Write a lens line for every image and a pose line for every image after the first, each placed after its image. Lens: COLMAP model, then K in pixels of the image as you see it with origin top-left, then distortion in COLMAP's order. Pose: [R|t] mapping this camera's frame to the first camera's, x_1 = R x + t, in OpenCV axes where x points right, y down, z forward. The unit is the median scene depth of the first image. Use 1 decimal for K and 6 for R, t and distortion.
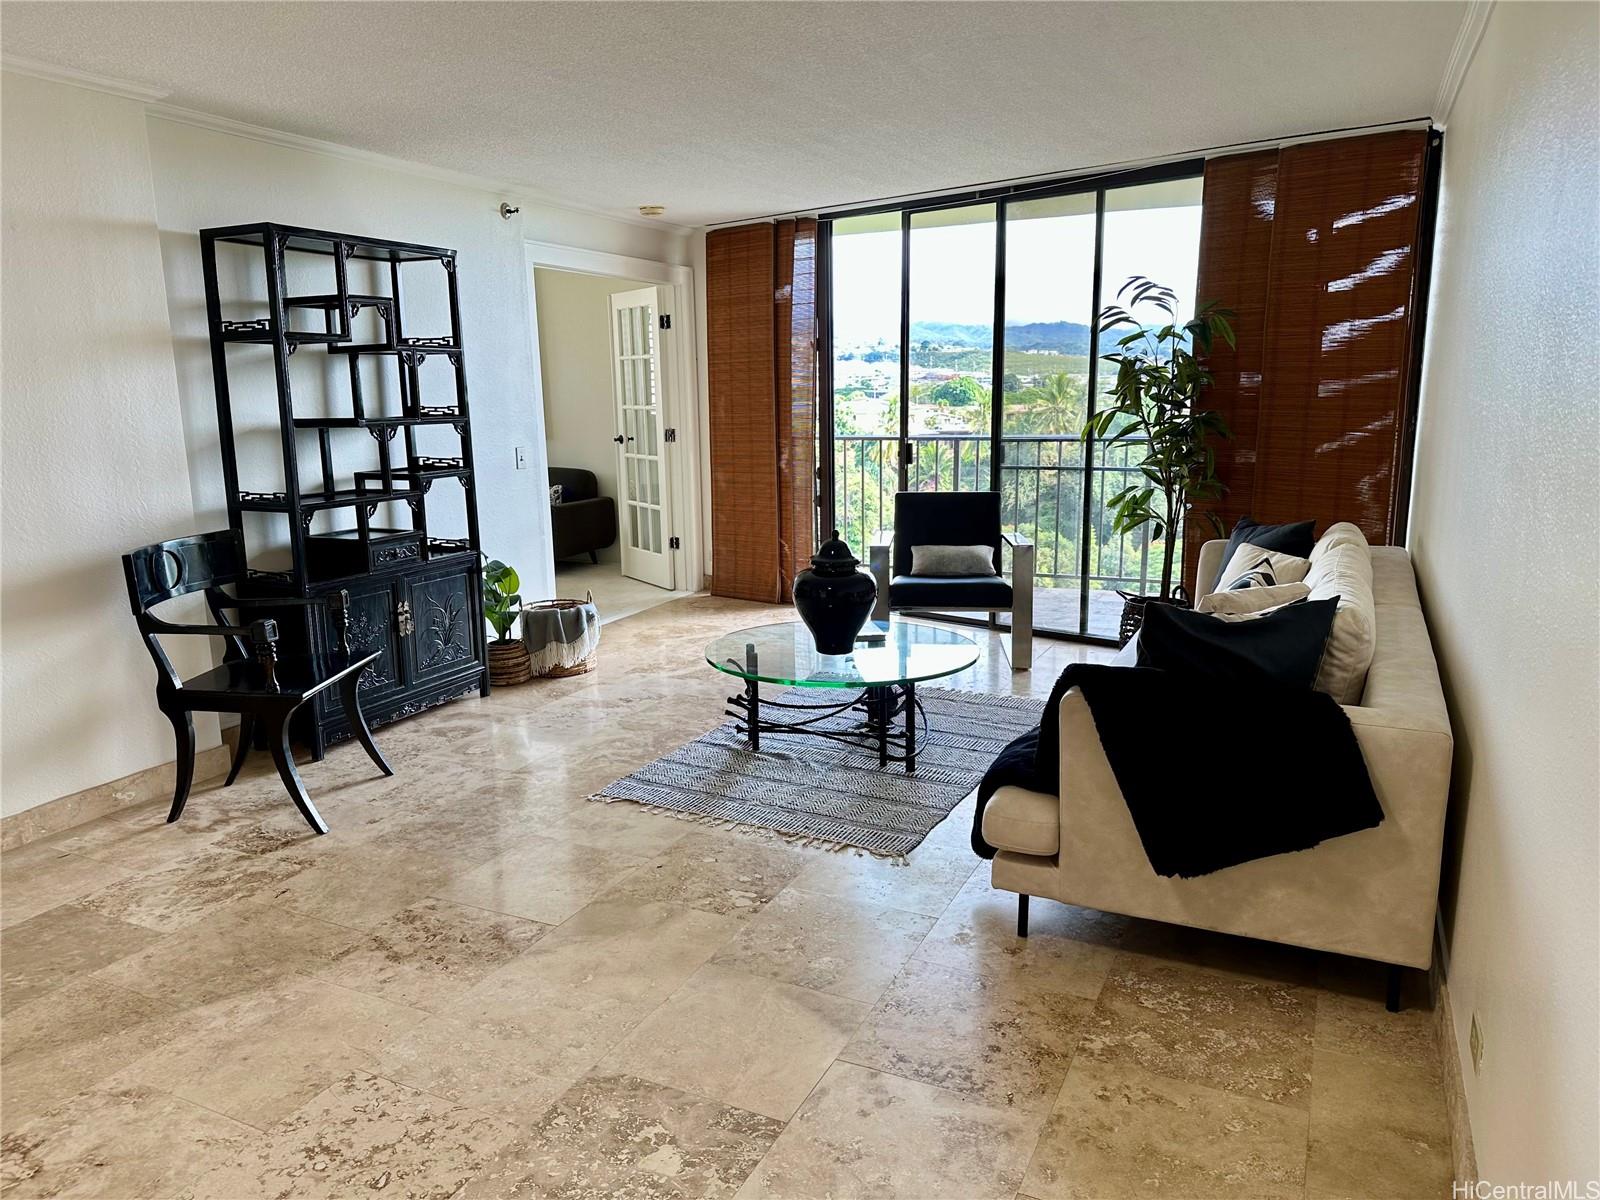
lens RADIAL K [[1118.0, 0, 791.6], [0, 1118.0, 604.8], [0, 0, 1]] dist [0.039785, -0.041245]
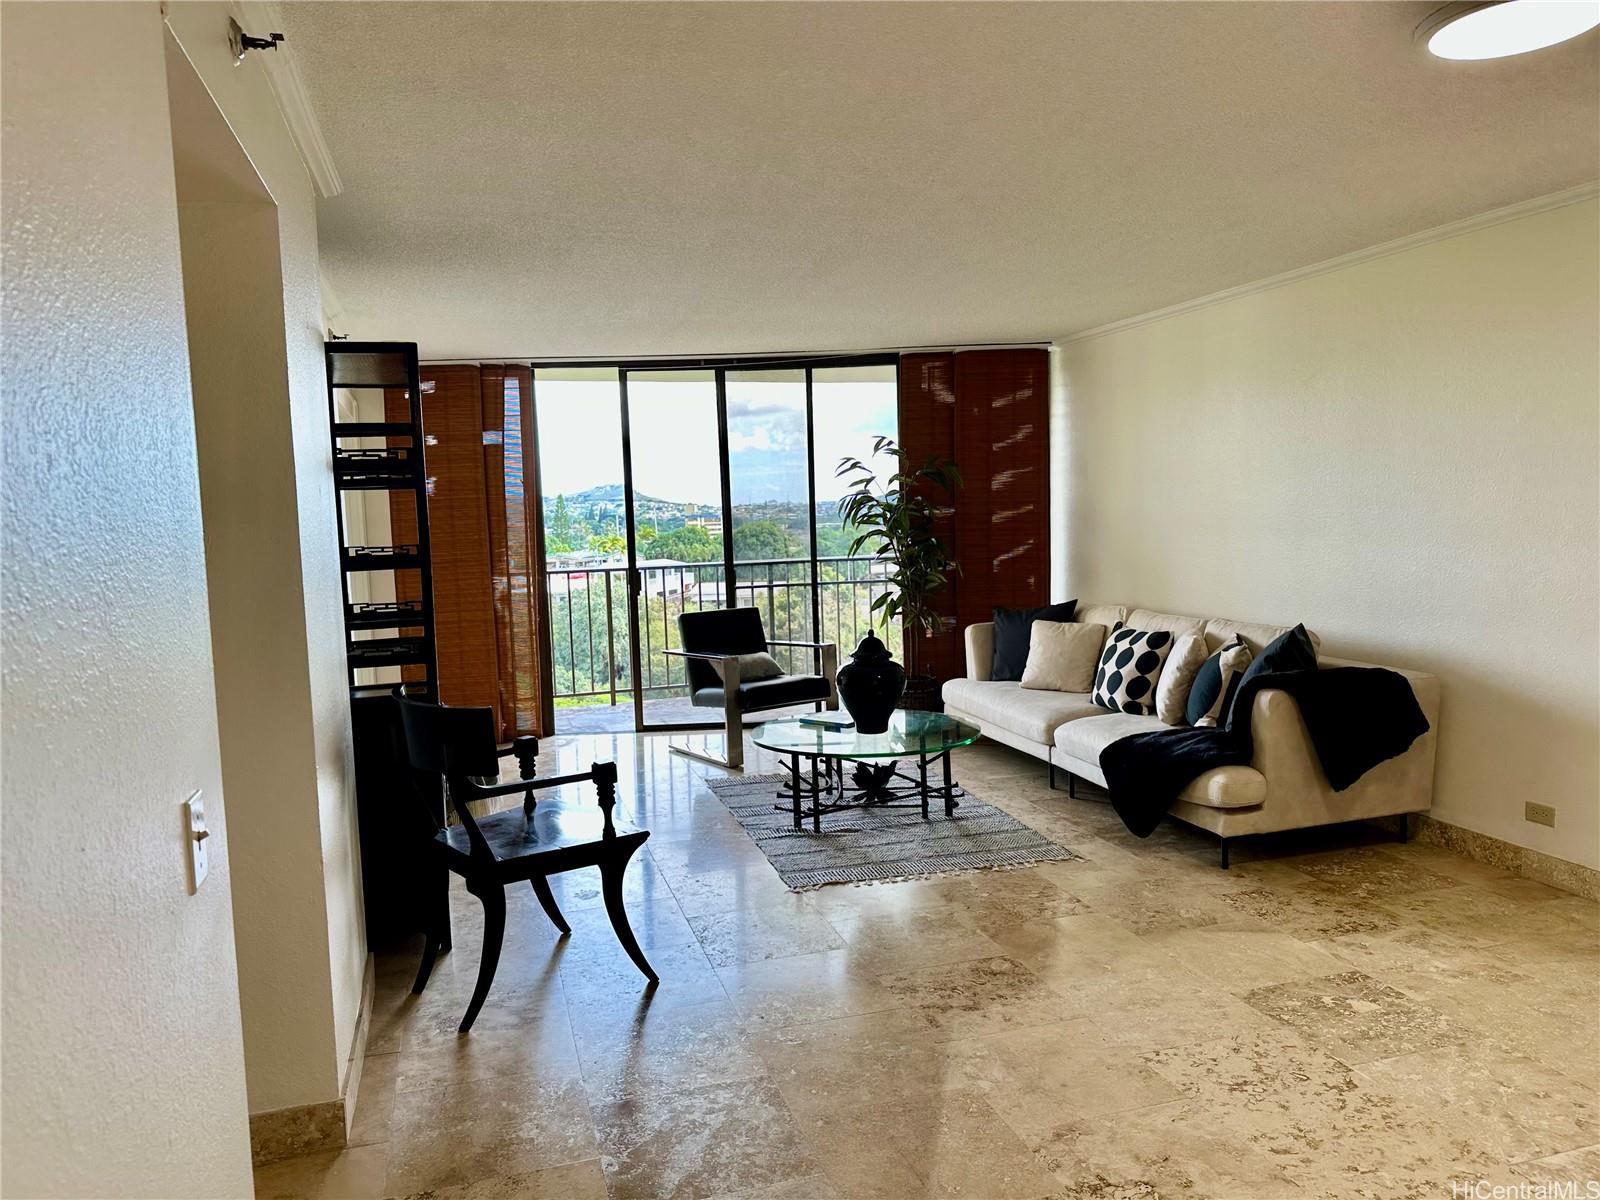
lens RADIAL K [[1118.0, 0, 808.1], [0, 1118.0, 589.8], [0, 0, 1]] dist [0.039785, -0.041245]
pose [[0.730663, -0.054033, 0.680596, -0.787249], [0.149599, 0.985309, -0.082379, -0.019108], [-0.666146, 0.162007, 0.728013, 0.146975]]
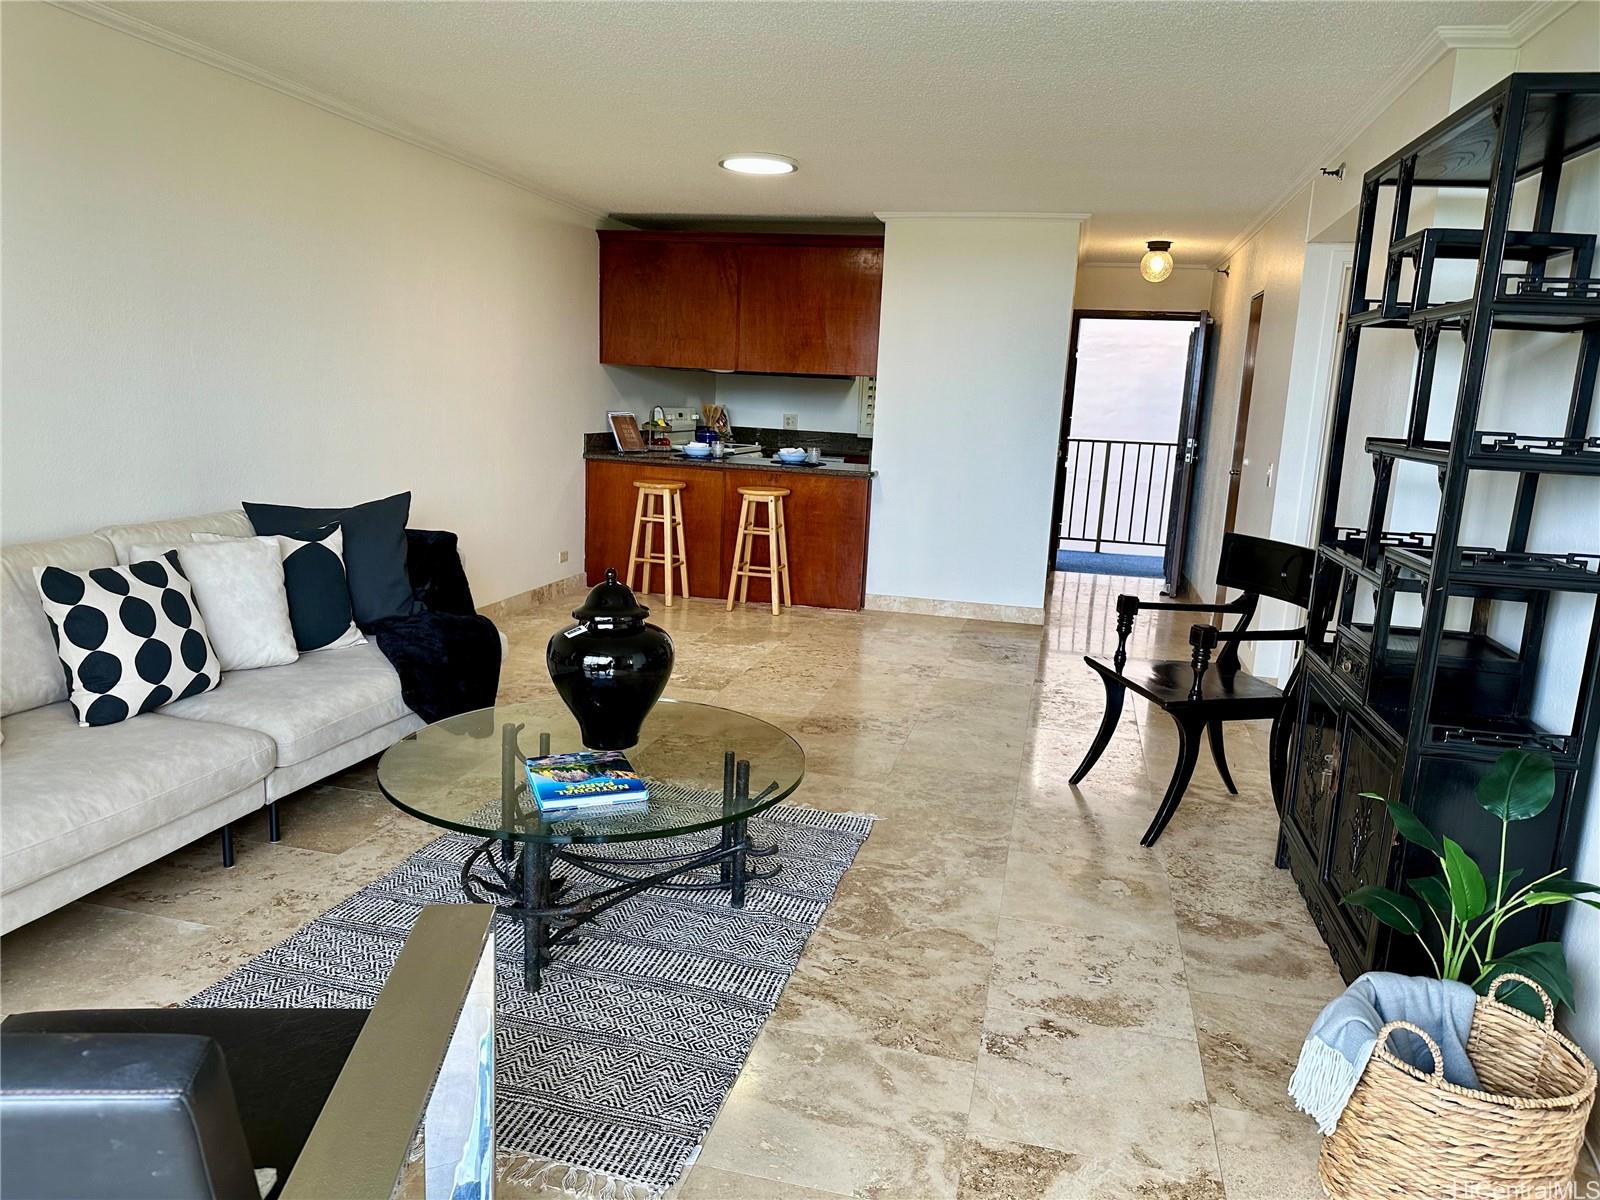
lens RADIAL K [[1118.0, 0, 795.0], [0, 1118.0, 604.9], [0, 0, 1]] dist [0.039785, -0.041245]
pose [[-0.977558, 0.012190, -0.210314, 0.071355], [-0.068961, 0.924805, 0.374140, -0.299509], [0.199060, 0.380247, -0.903209, 1.572607]]
